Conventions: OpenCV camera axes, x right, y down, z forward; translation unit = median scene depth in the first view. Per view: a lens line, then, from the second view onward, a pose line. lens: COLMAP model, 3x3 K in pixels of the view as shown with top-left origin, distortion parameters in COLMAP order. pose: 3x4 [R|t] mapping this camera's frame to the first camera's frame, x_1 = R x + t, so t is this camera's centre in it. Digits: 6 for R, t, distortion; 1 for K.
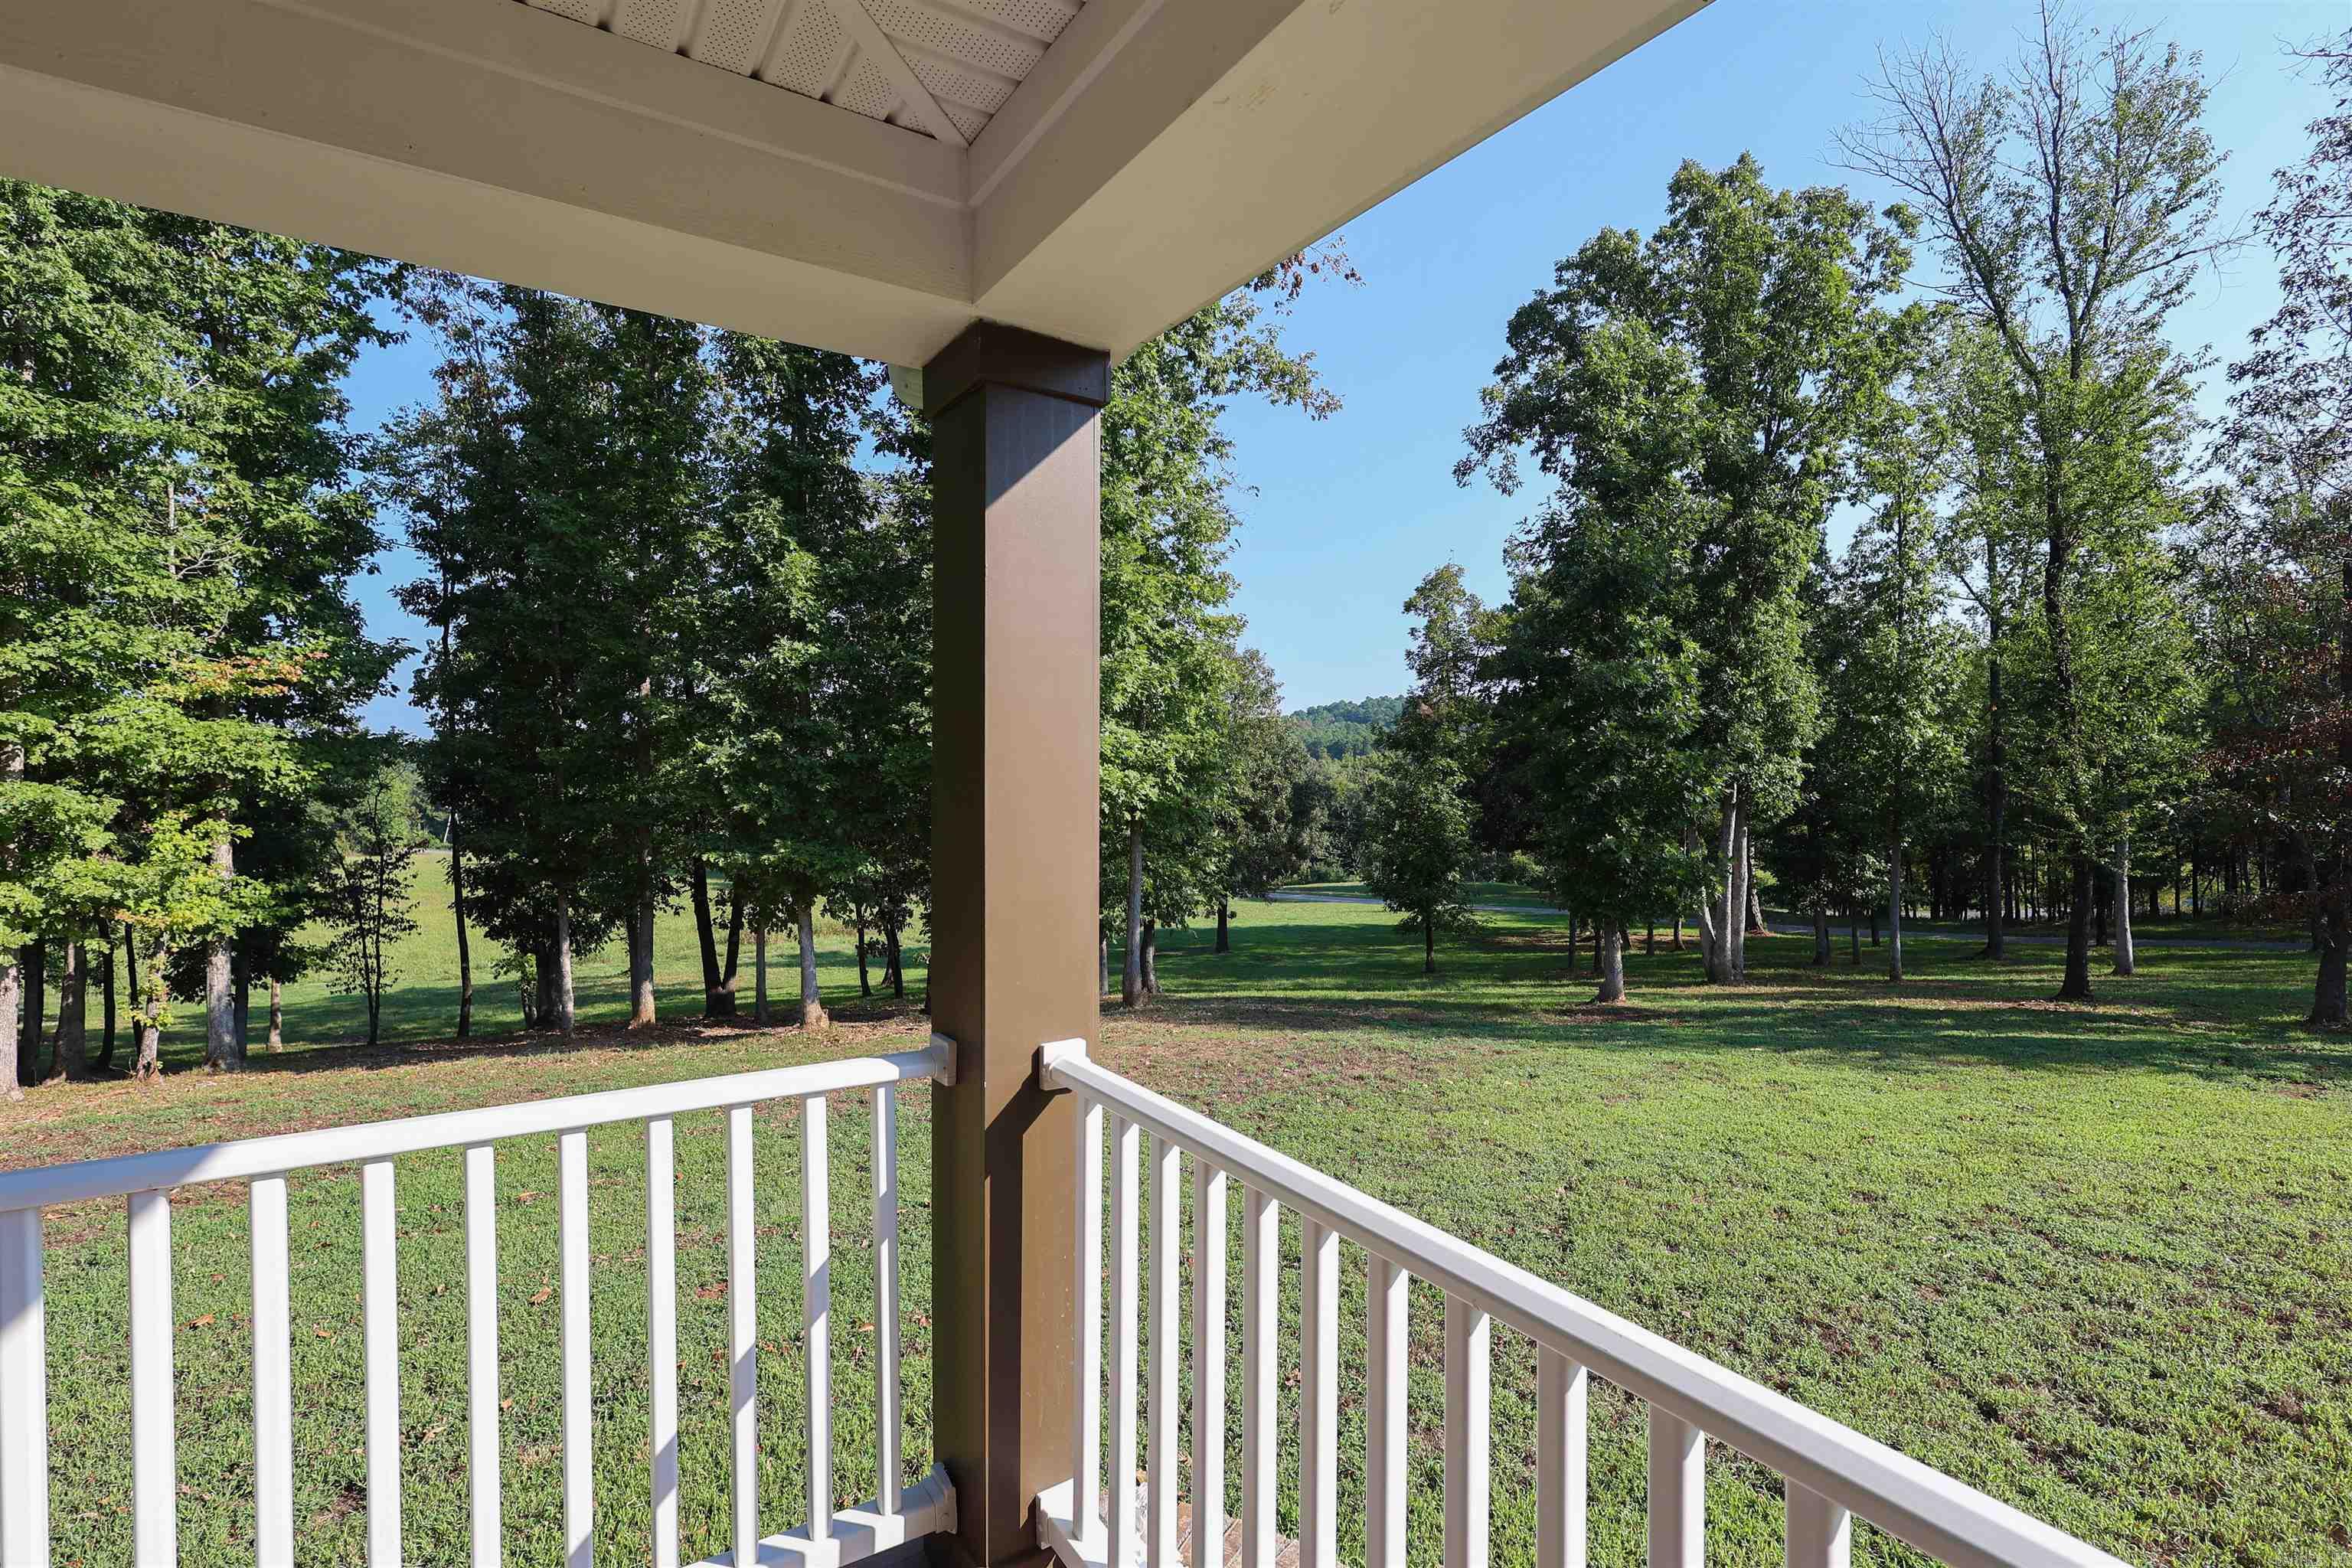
lens RADIAL K [[1083.5, 0, 1175.5], [0, 1083.5, 788.9], [0, 0, 1]] dist [0.000604, 0.000829]
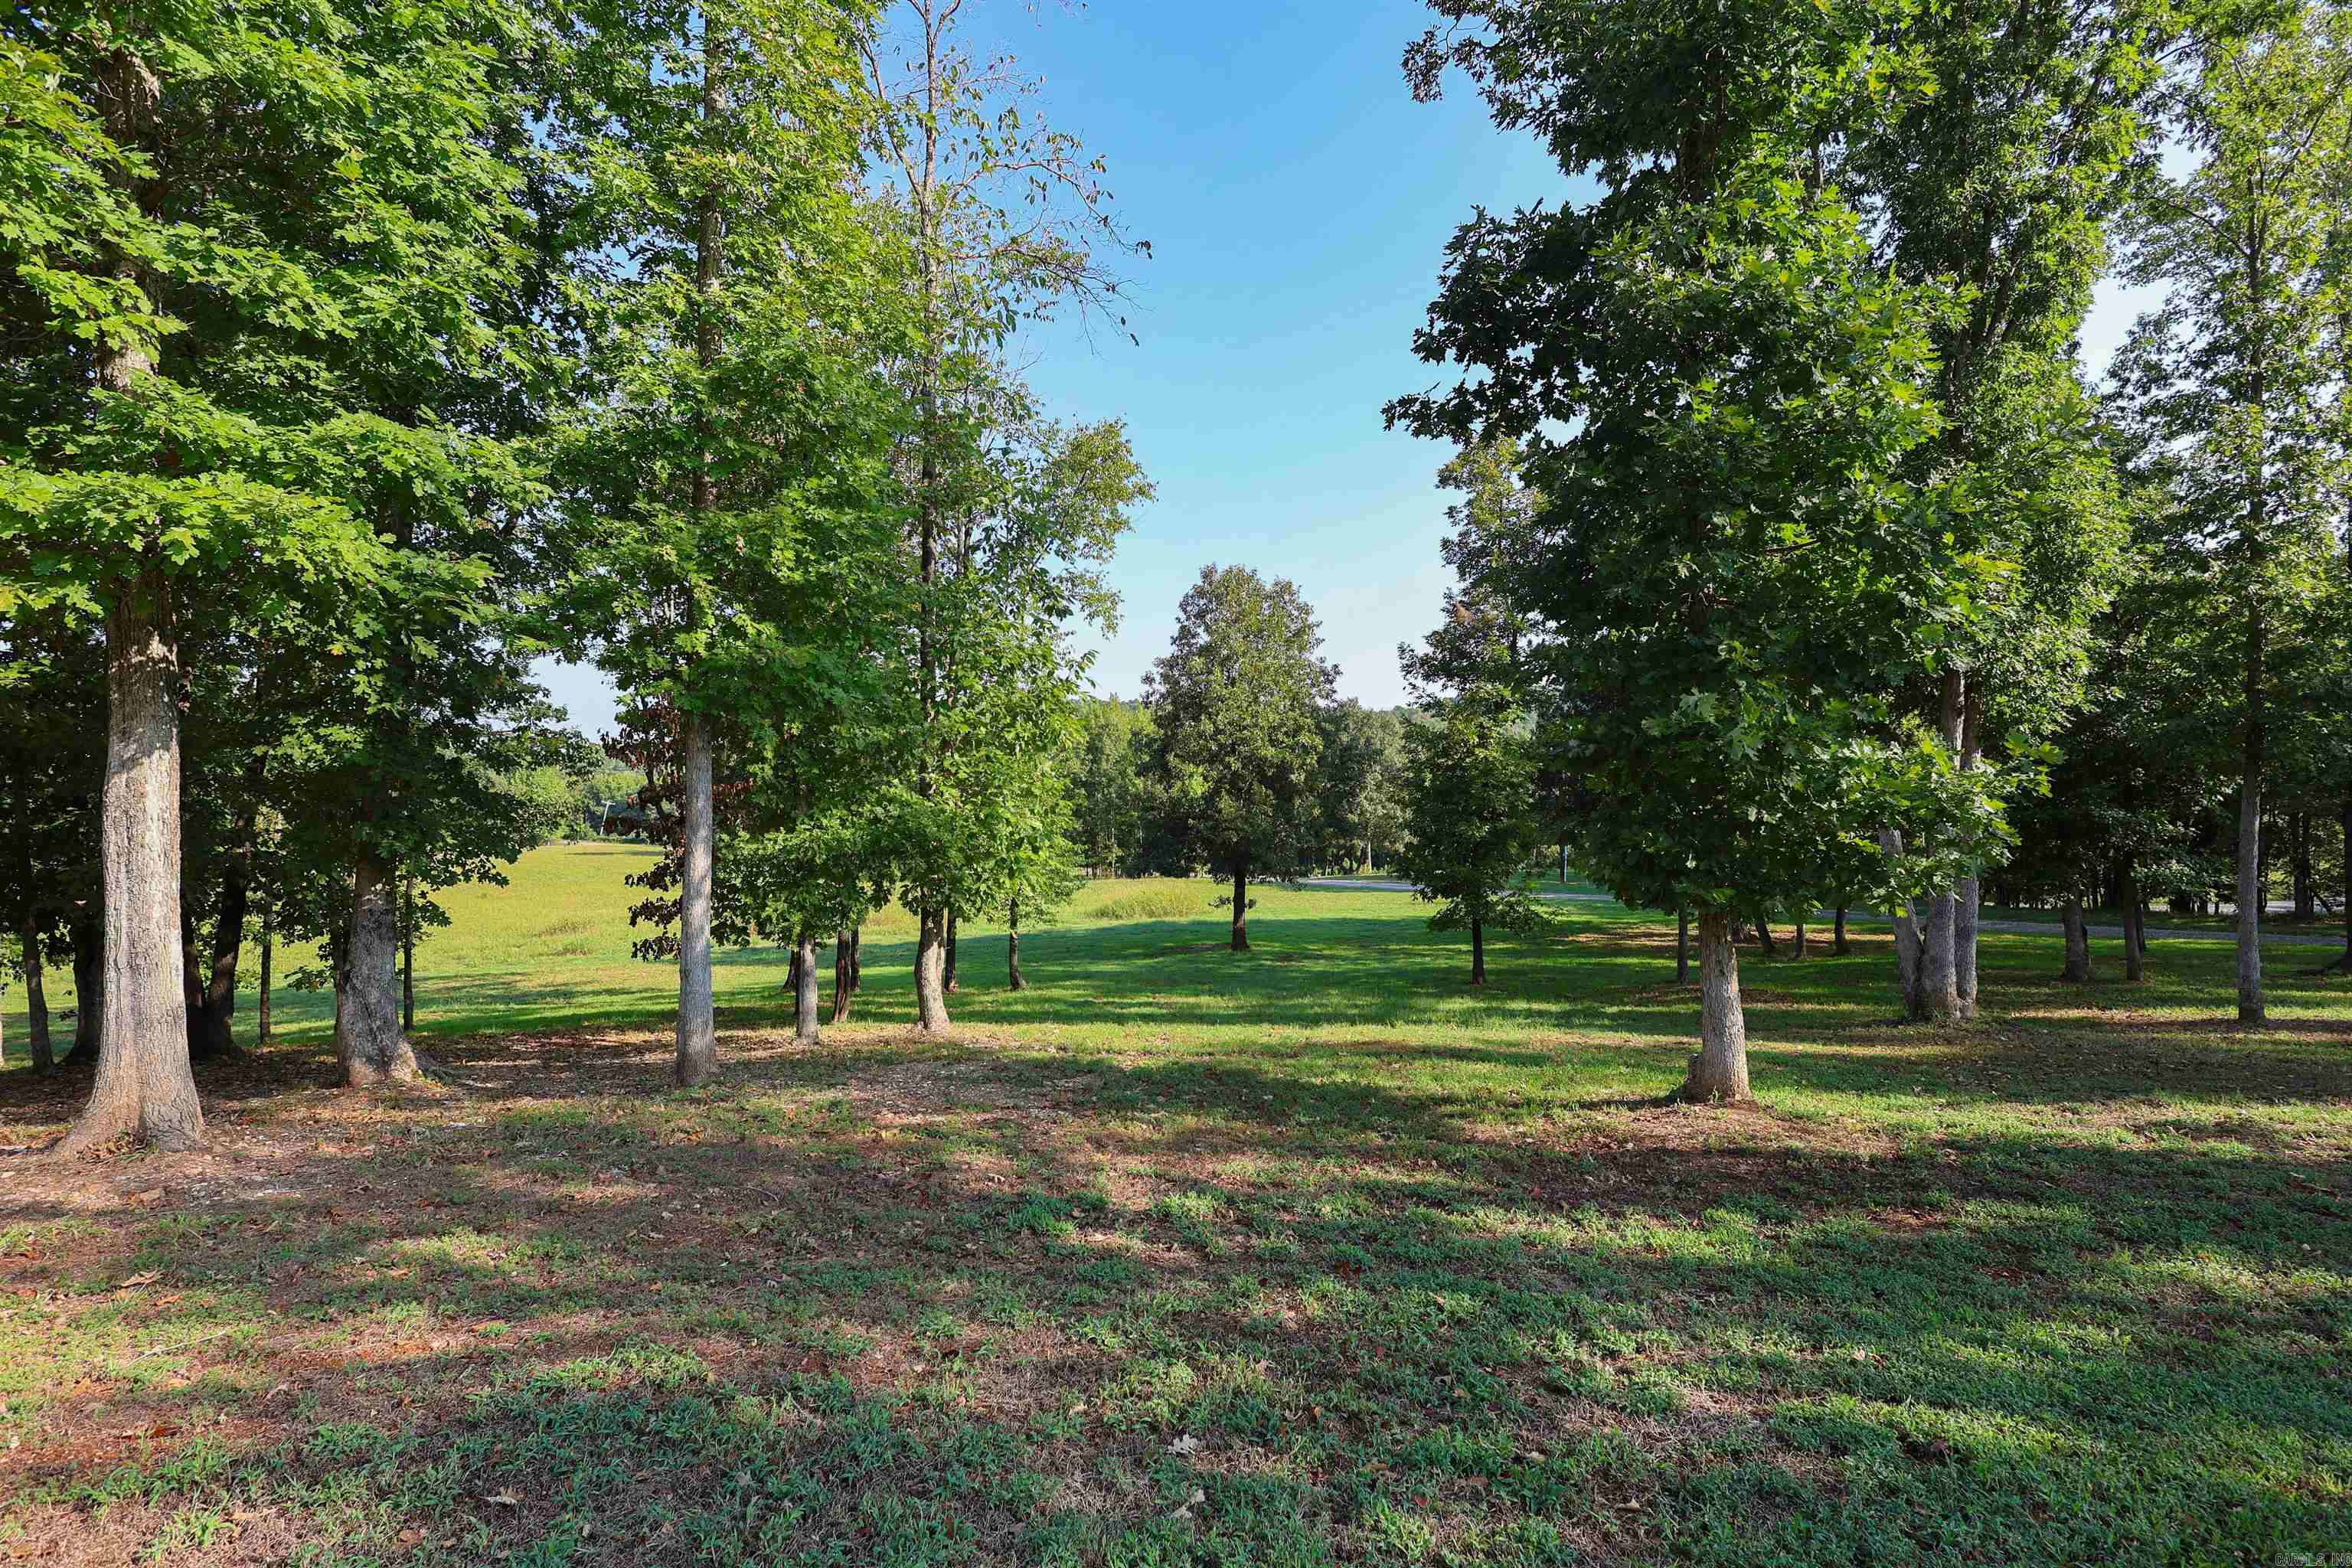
lens RADIAL K [[1083.5, 0, 1175.5], [0, 1083.5, 788.9], [0, 0, 1]] dist [0.000604, 0.000829]
pose [[0.994438, -0.000892, -0.105319, 0.107994], [0.001659, 0.999973, 0.007199, 0.032168], [0.105310, -0.007333, 0.994412, 0.252052]]
